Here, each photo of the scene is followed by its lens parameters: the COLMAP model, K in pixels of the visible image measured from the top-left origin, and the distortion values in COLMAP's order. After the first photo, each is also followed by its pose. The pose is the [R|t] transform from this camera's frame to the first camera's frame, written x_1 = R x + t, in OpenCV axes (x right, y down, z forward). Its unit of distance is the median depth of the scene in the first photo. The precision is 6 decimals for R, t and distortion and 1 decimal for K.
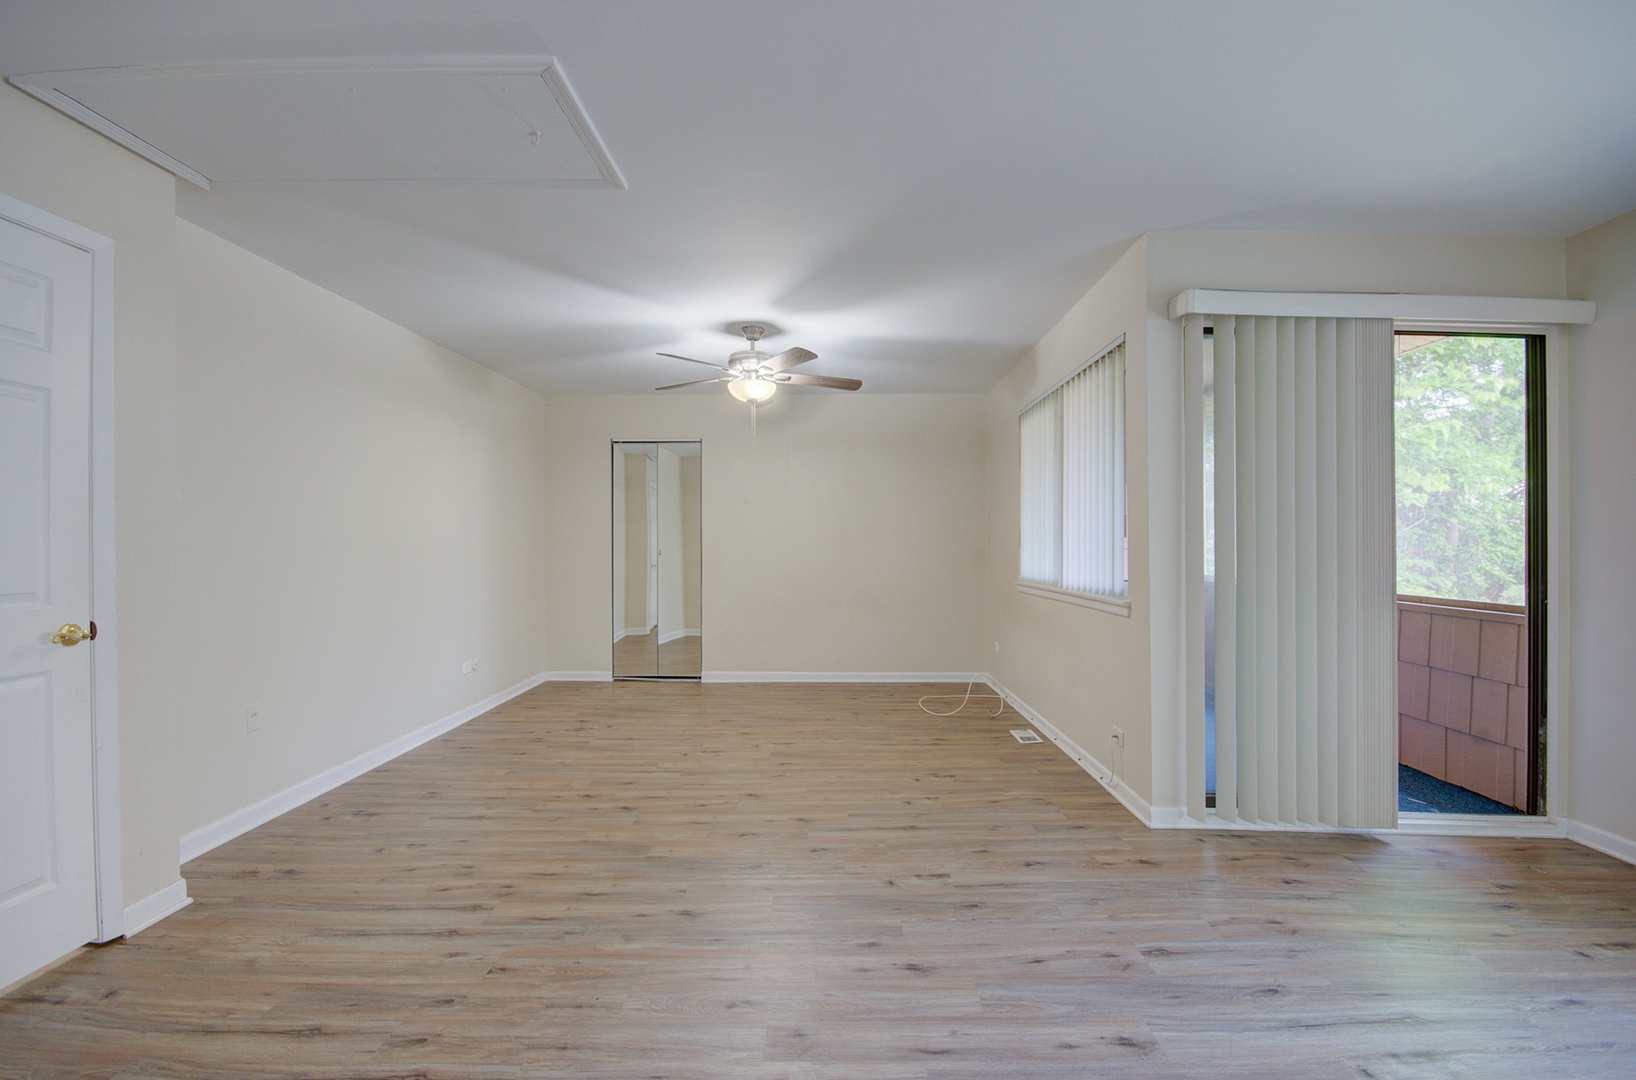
lens RADIAL K [[713.7, 0, 814.5], [0, 713.7, 546.1], [0, 0, 1]] dist [0.004505, -0.009209]
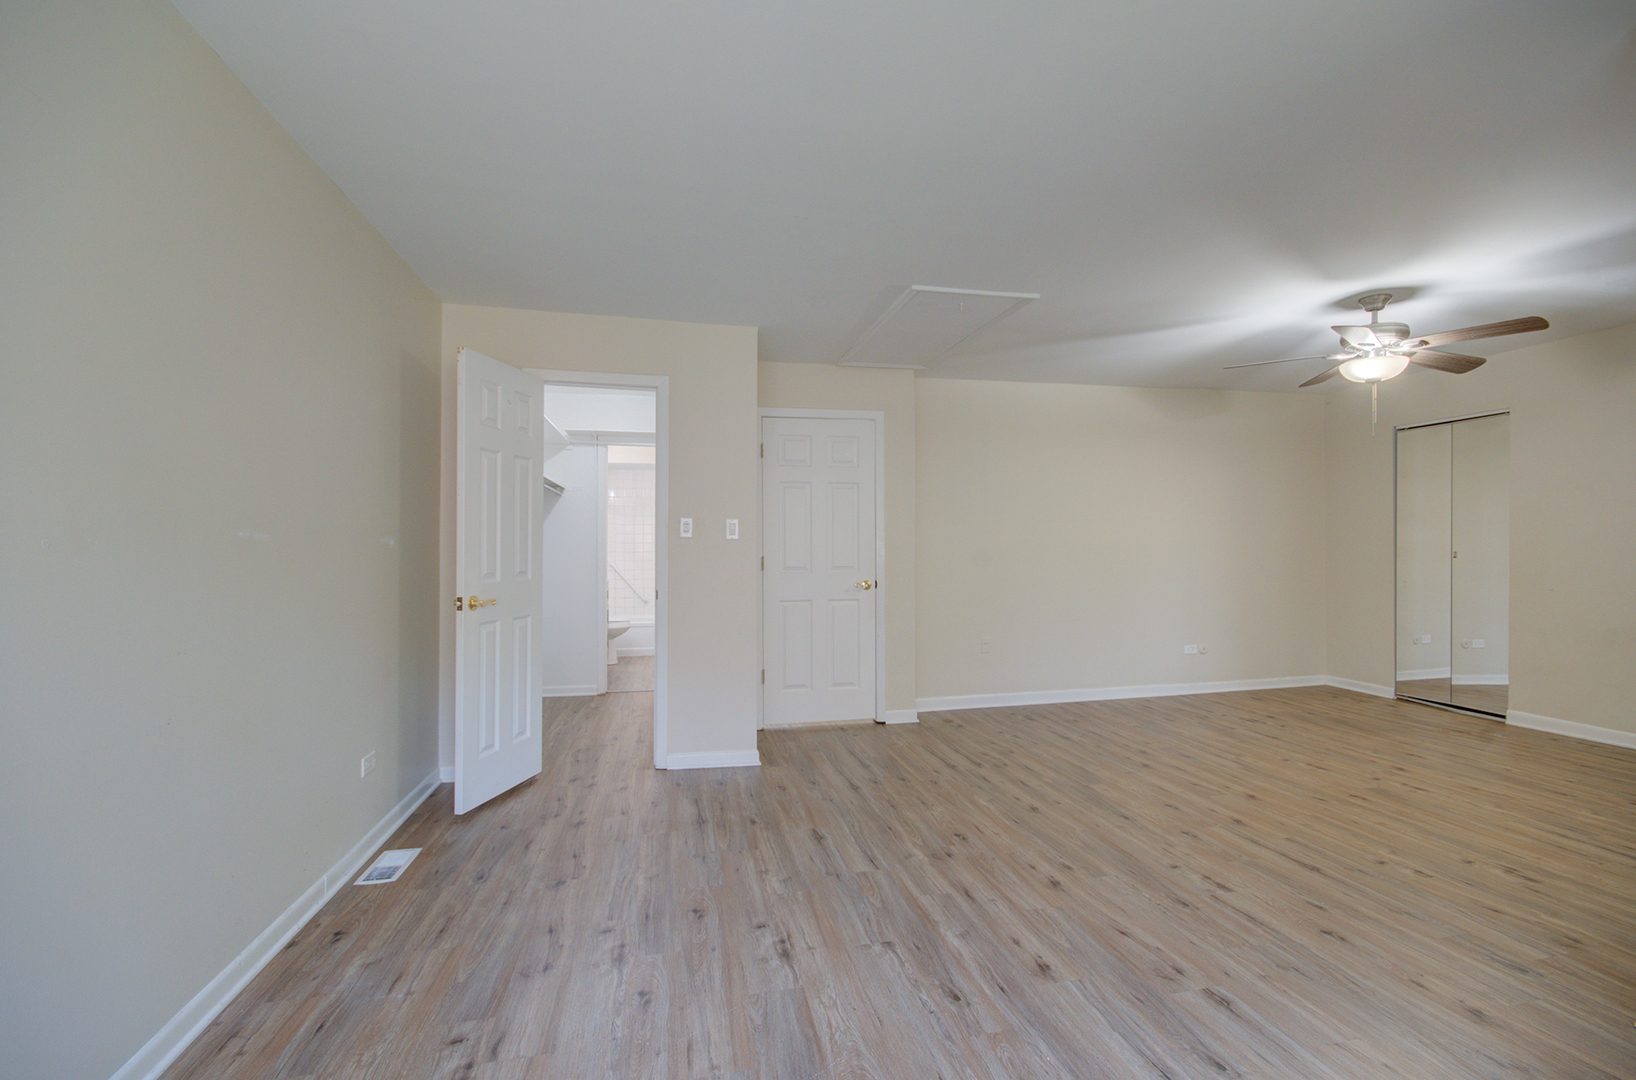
lens RADIAL K [[713.7, 0, 820.7], [0, 713.7, 542.9], [0, 0, 1]] dist [0.004505, -0.009209]
pose [[0.231708, -0.003319, -0.972780, 0.813112], [0.000851, 0.999994, -0.003209, -0.005180], [0.972785, -0.000085, 0.231710, 0.194253]]
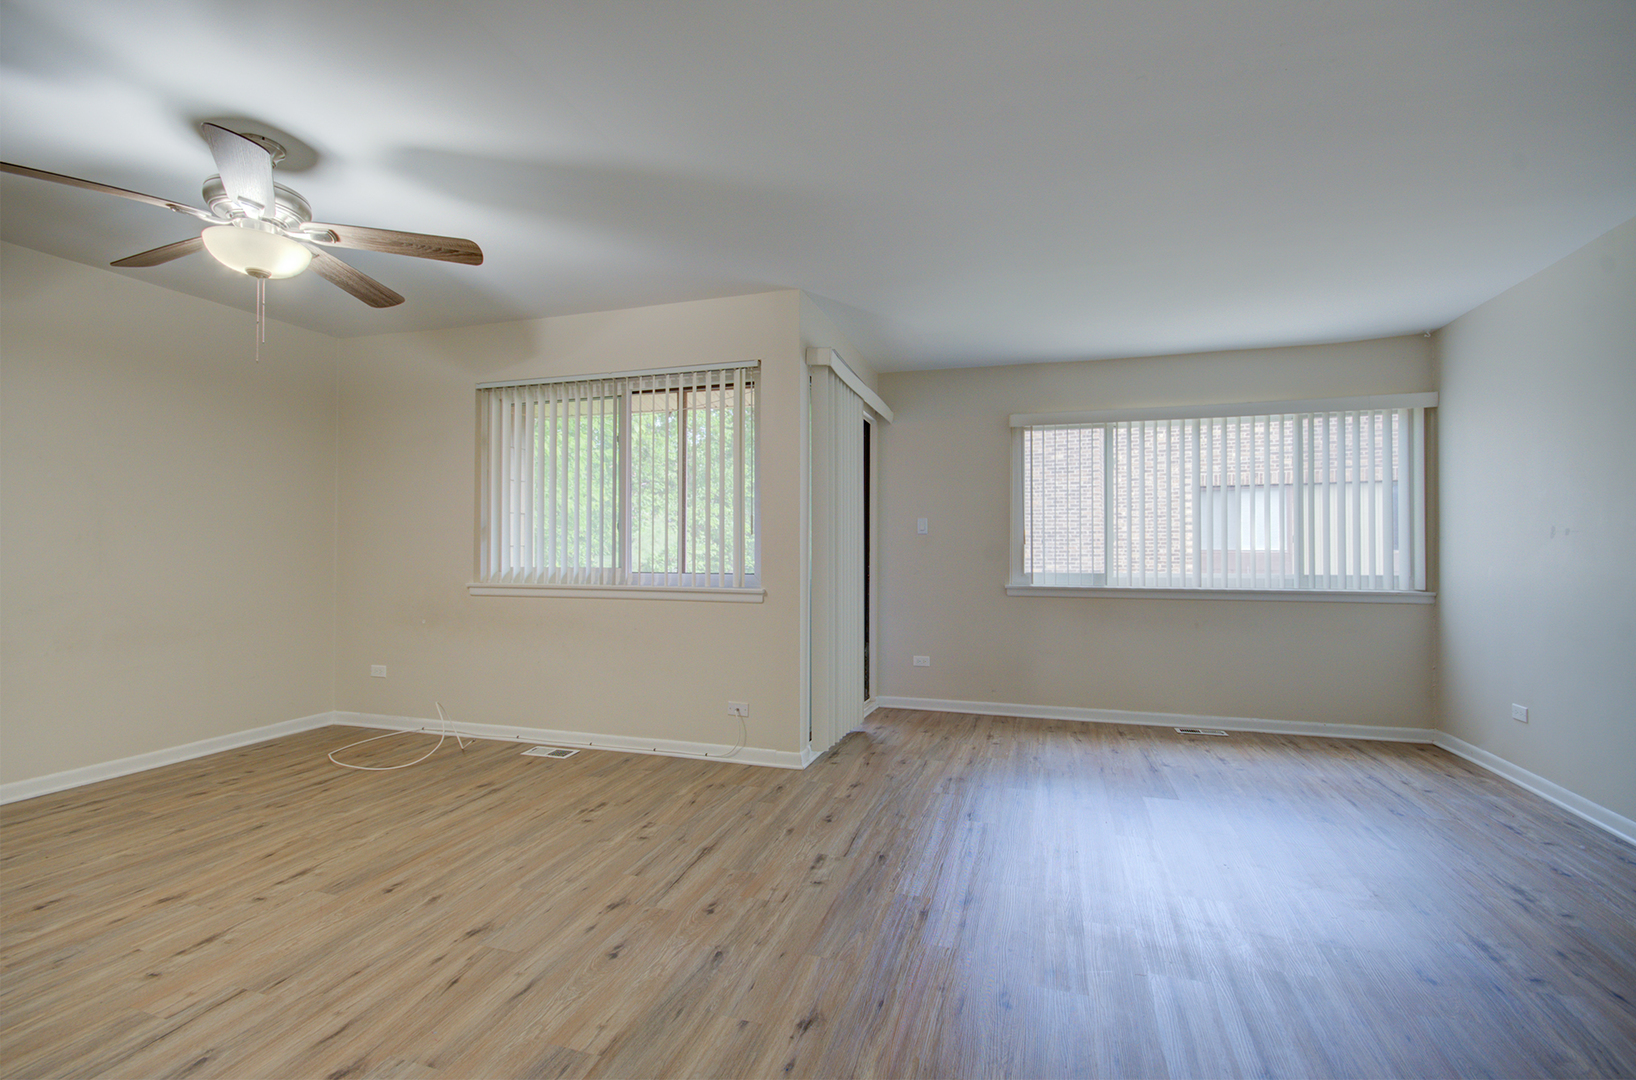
lens RADIAL K [[713.7, 0, 841.0], [0, 713.7, 542.6], [0, 0, 1]] dist [0.004505, -0.009209]
pose [[0.263529, 0.008776, 0.964612, -0.667880], [-0.005158, 0.999957, -0.007688, 0.008678], [-0.964638, -0.002950, 0.263563, 0.568809]]
